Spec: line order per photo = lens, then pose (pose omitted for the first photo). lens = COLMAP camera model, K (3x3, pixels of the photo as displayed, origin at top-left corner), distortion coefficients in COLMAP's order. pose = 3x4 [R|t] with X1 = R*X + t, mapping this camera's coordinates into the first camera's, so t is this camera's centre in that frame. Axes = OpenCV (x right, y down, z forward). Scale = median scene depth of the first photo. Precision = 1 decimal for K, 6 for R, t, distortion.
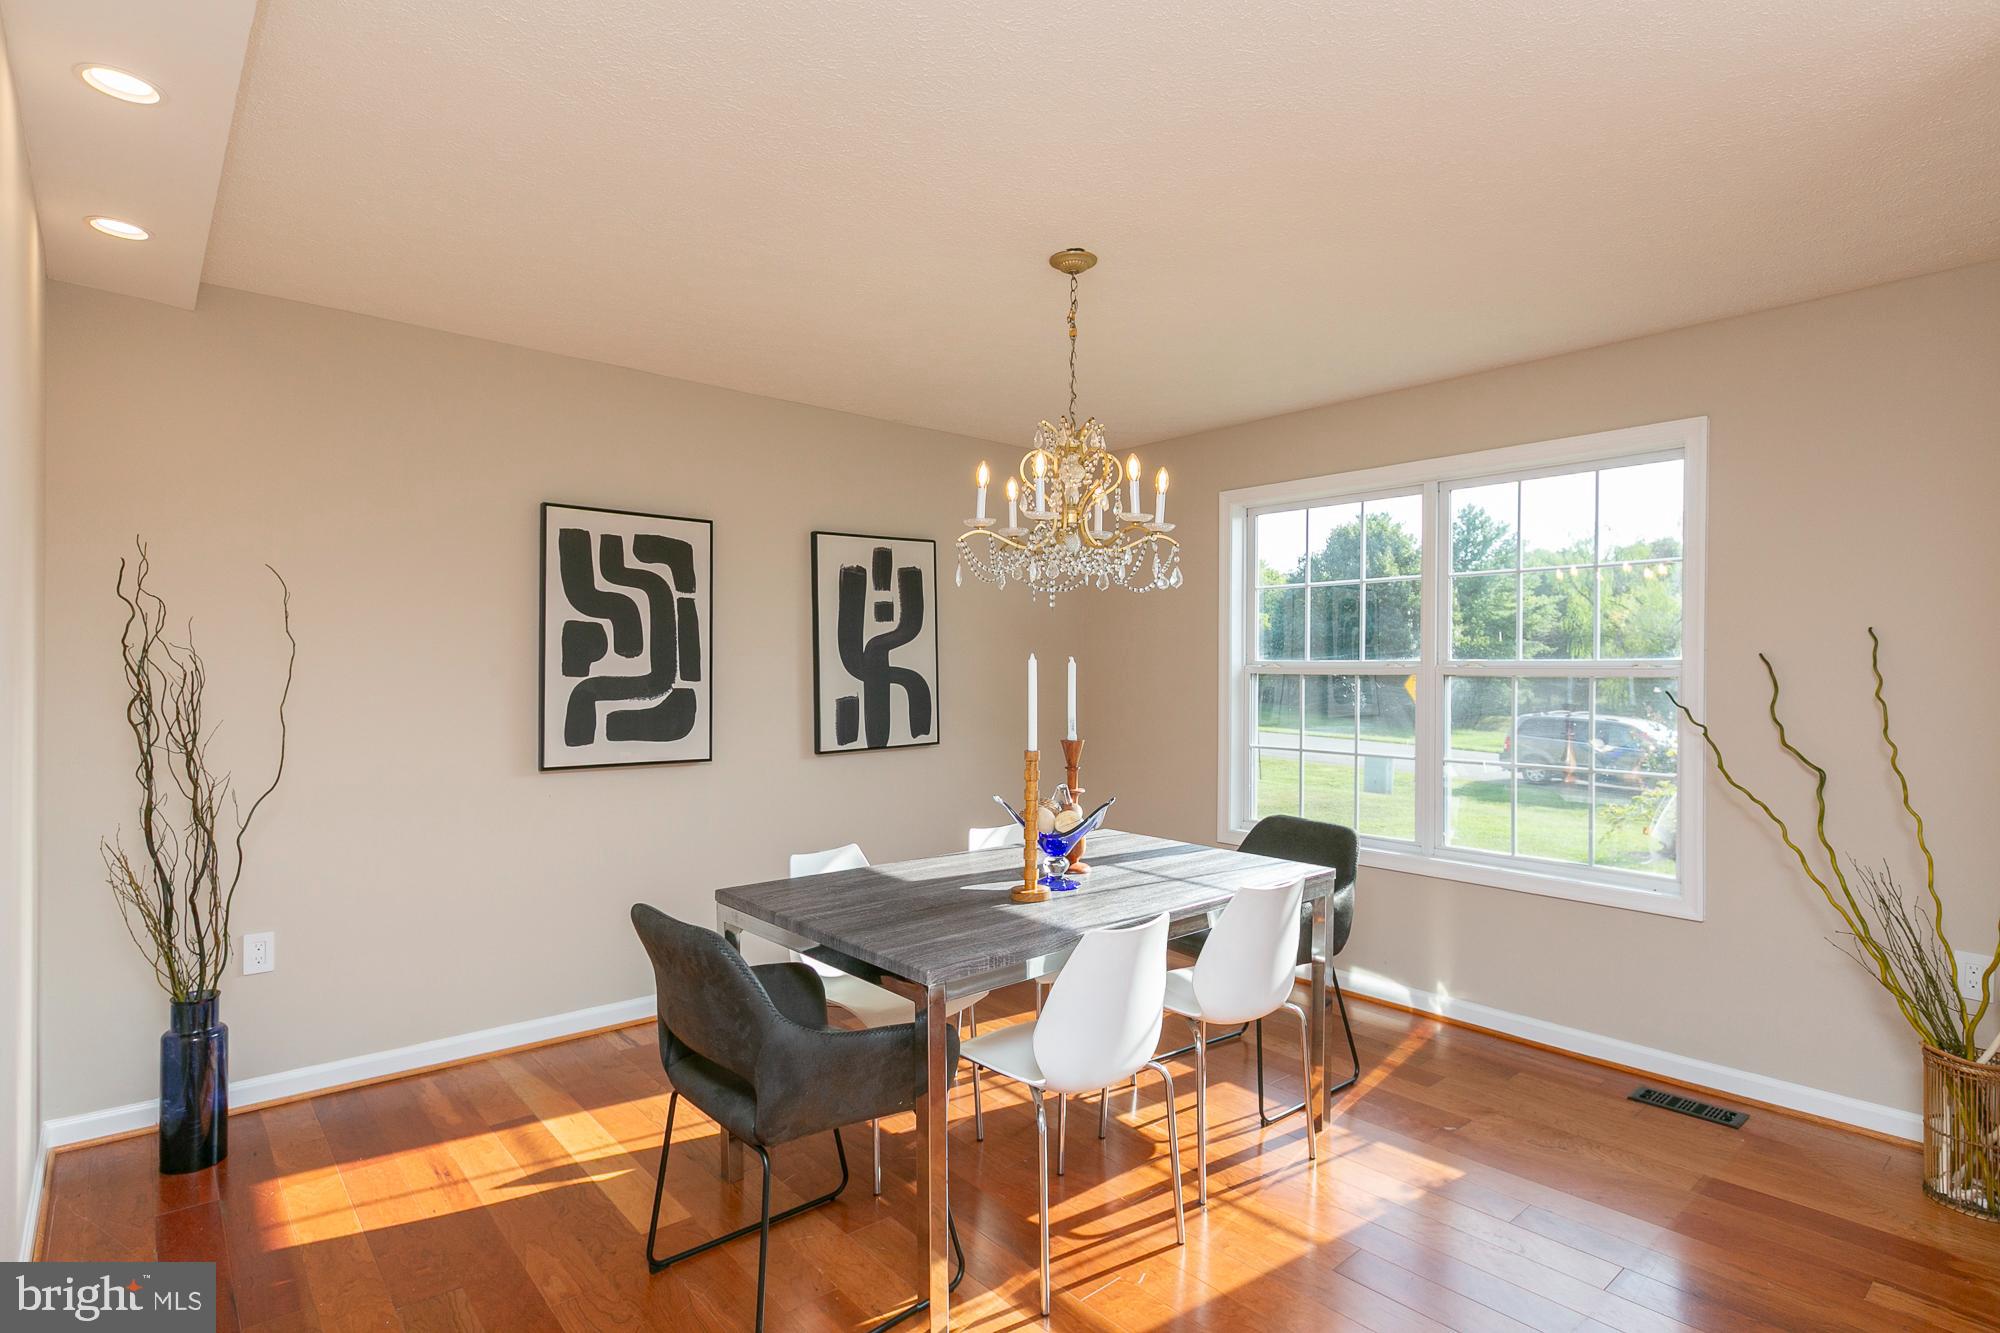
lens RADIAL K [[991.4, 0, 936.6], [0, 991.4, 655.3], [0, 0, 1]] dist [-0.007986, 0.002450]
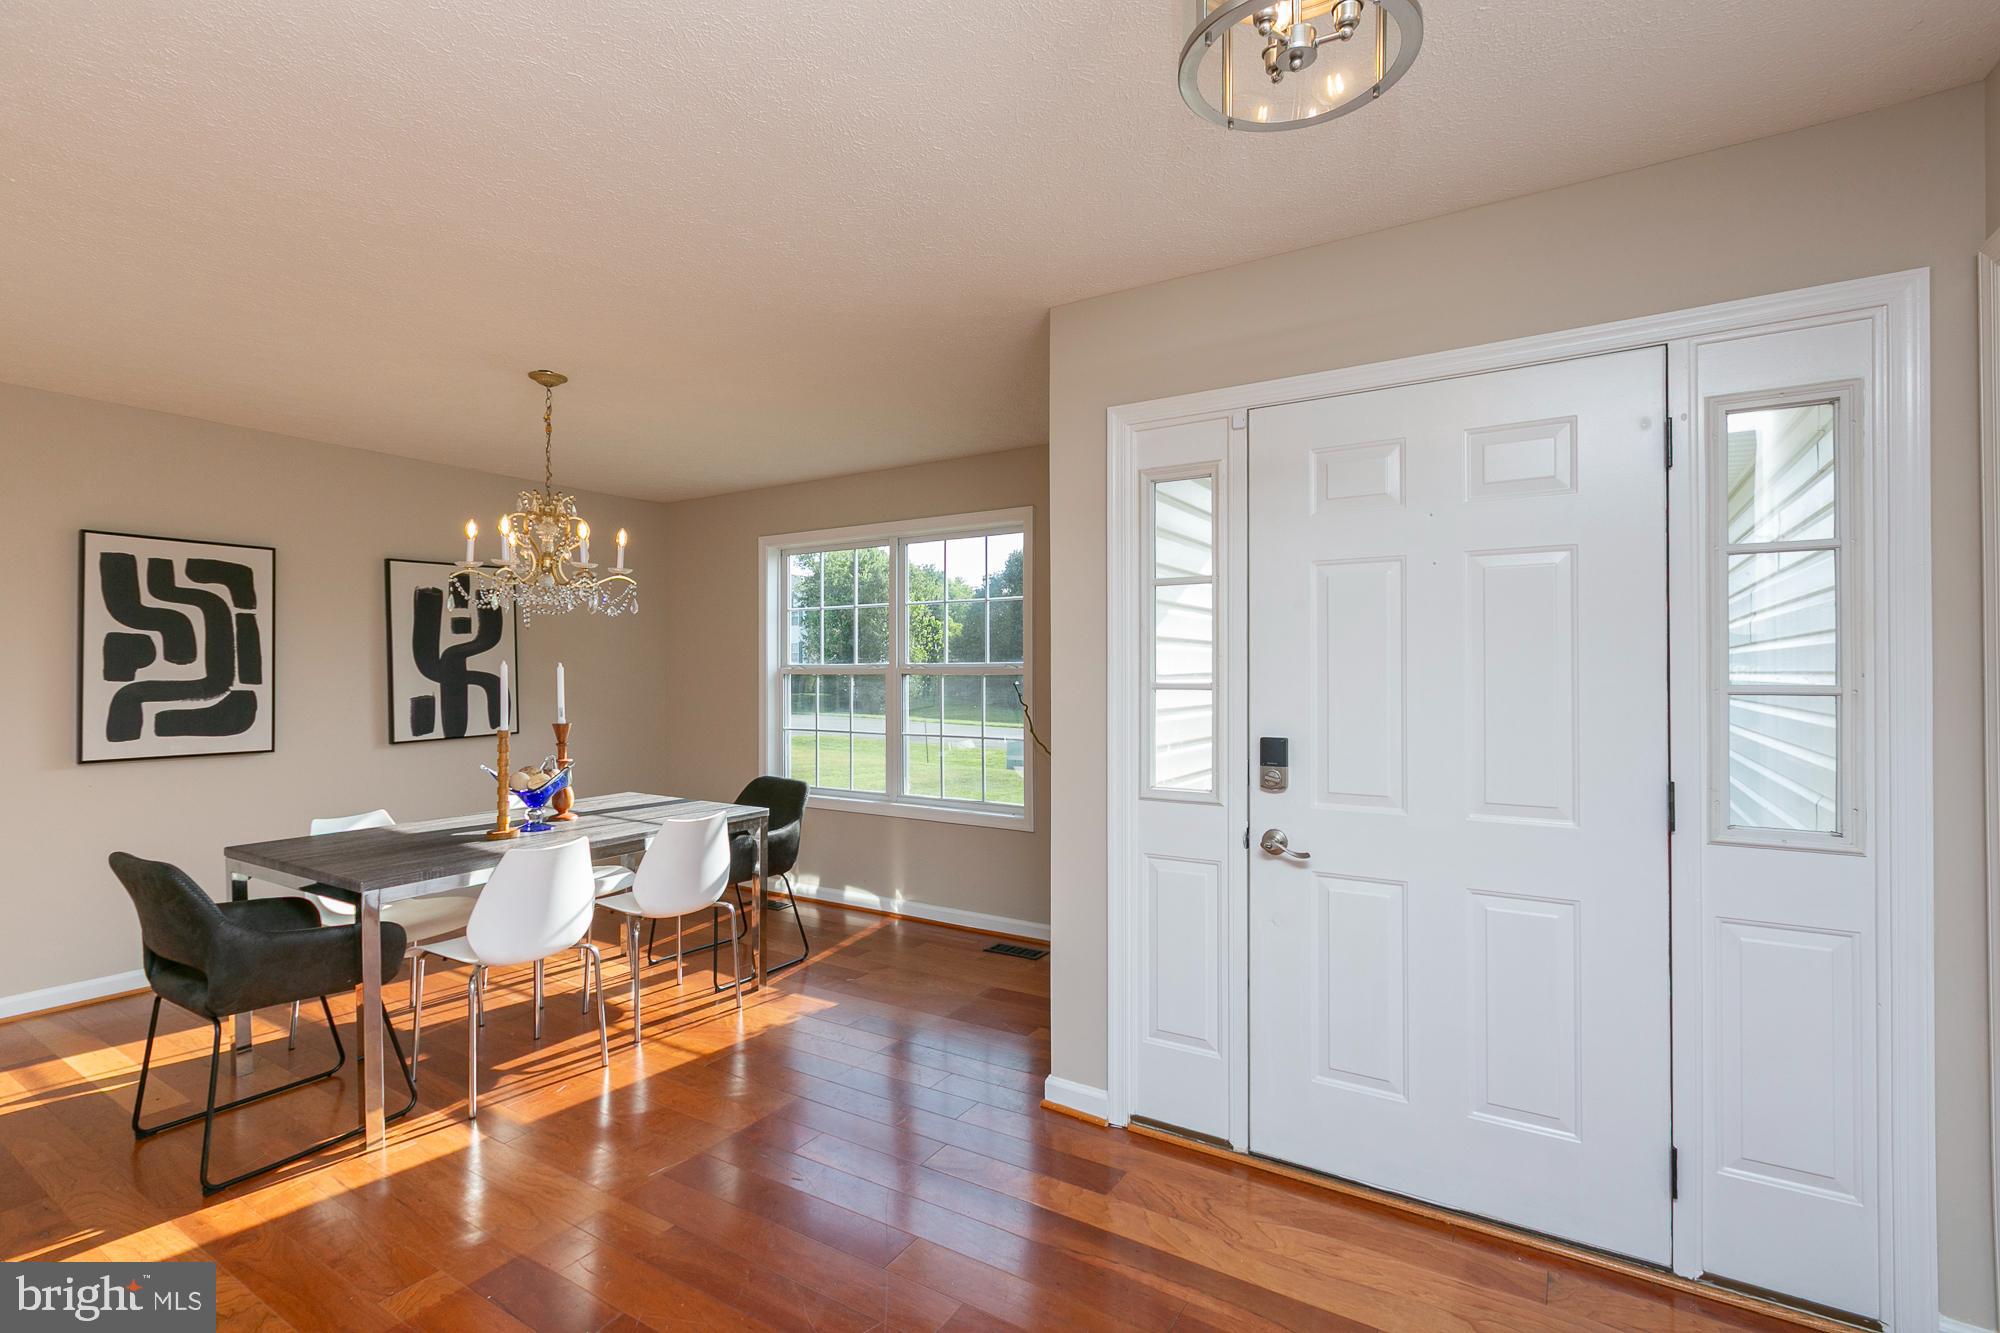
lens RADIAL K [[917.9, 0, 1017.7], [0, 917.9, 652.4], [0, 0, 1]] dist [0.004264, -0.002837]
pose [[0.947335, -0.000191, 0.320245, 0.282232], [0.002256, 0.999979, -0.006078, -0.002965], [-0.320237, 0.006480, 0.947315, -0.346710]]
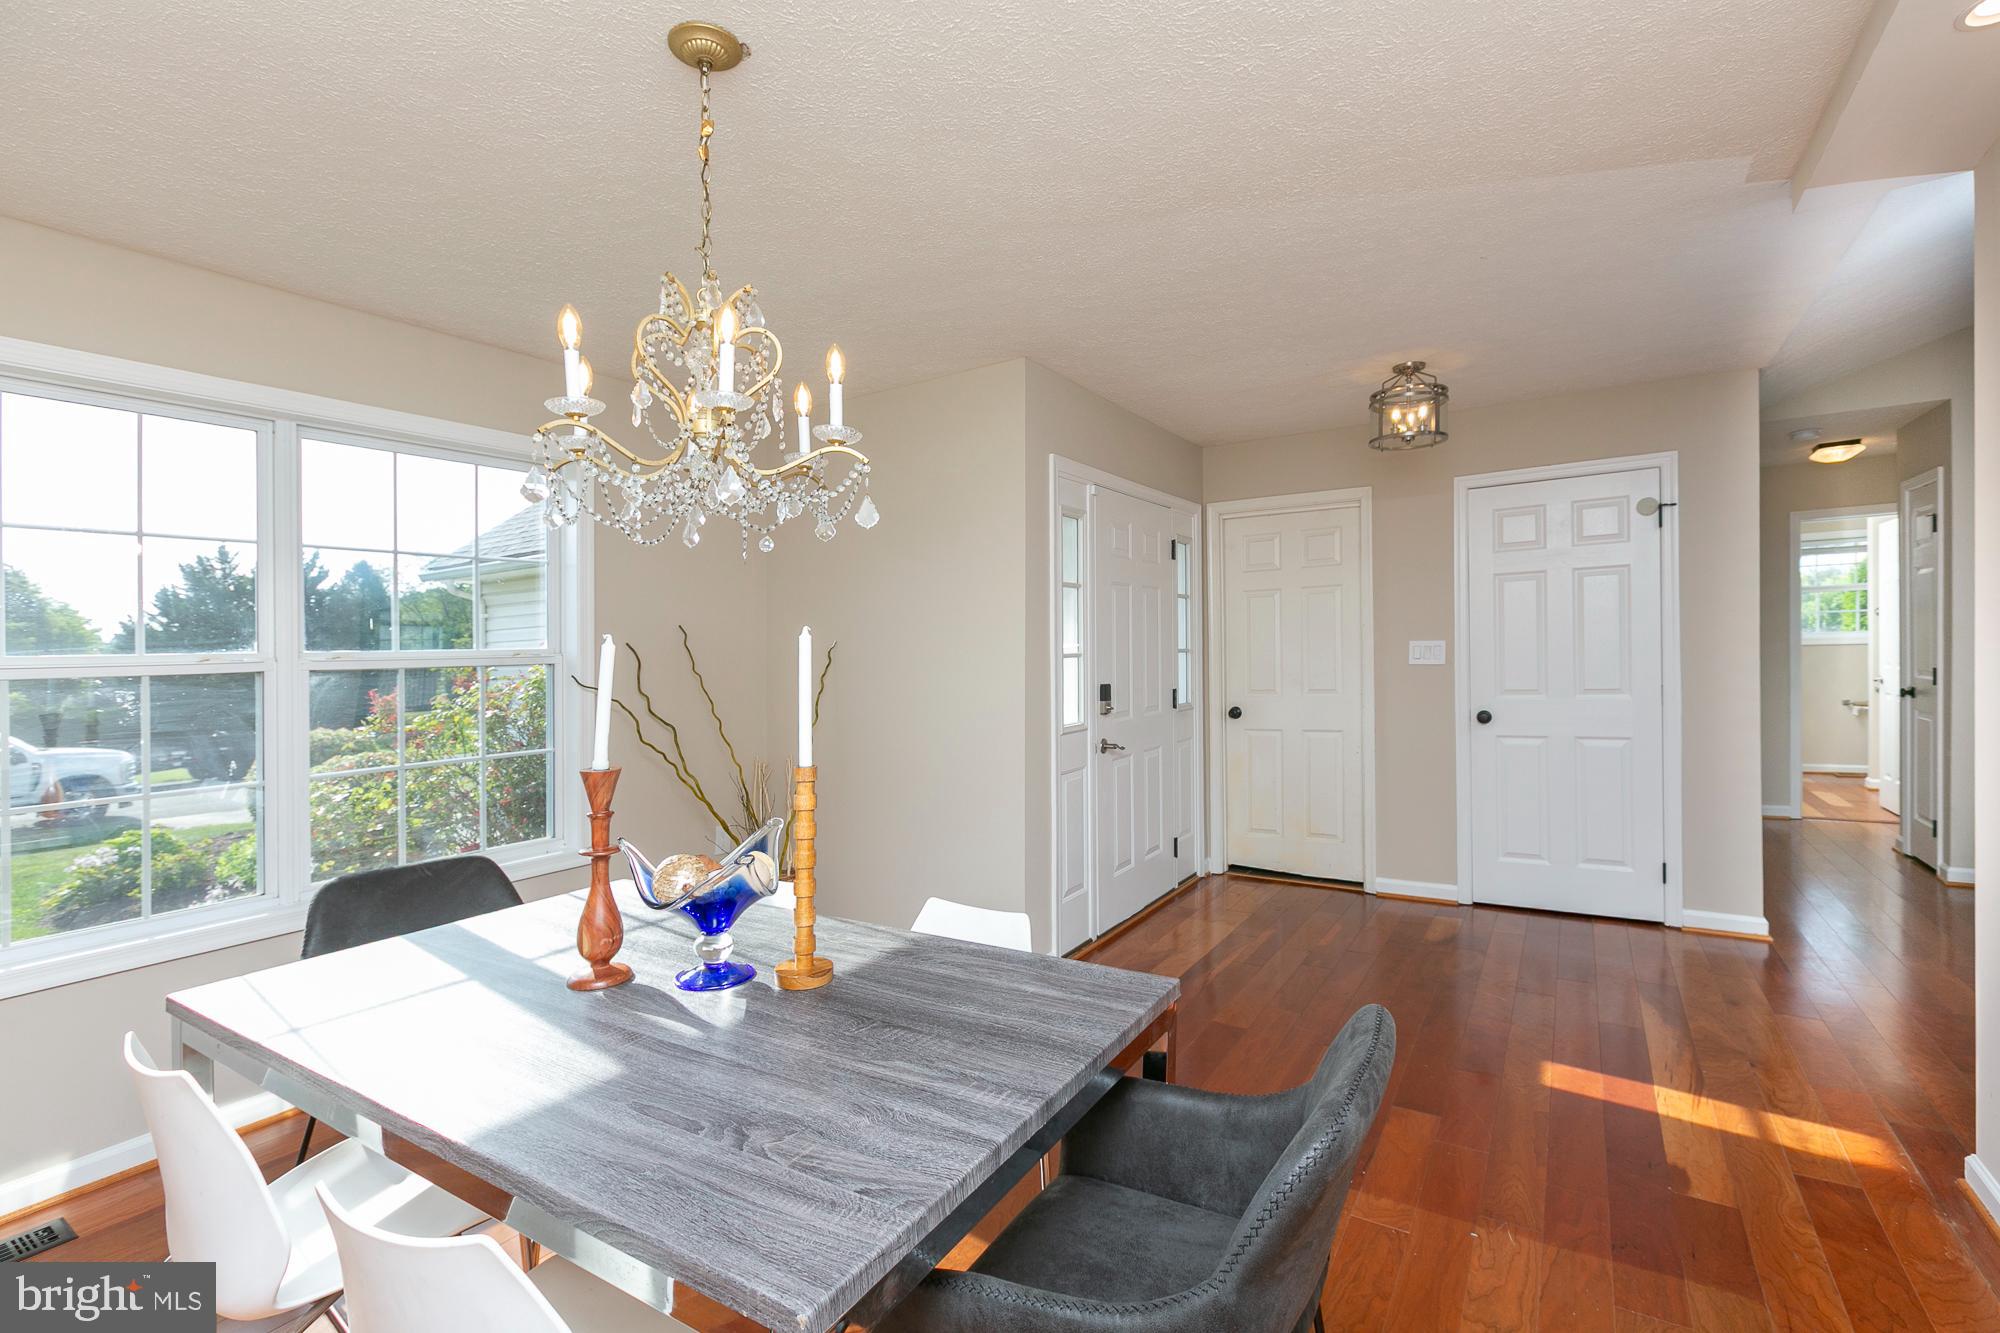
lens RADIAL K [[917.9, 0, 989.6], [0, 917.9, 651.7], [0, 0, 1]] dist [0.004264, -0.002837]
pose [[-0.309498, 0.000239, 0.950900, -0.424125], [0.014023, 0.999892, 0.004313, 0.010503], [-0.950797, 0.014670, -0.309468, 0.809846]]
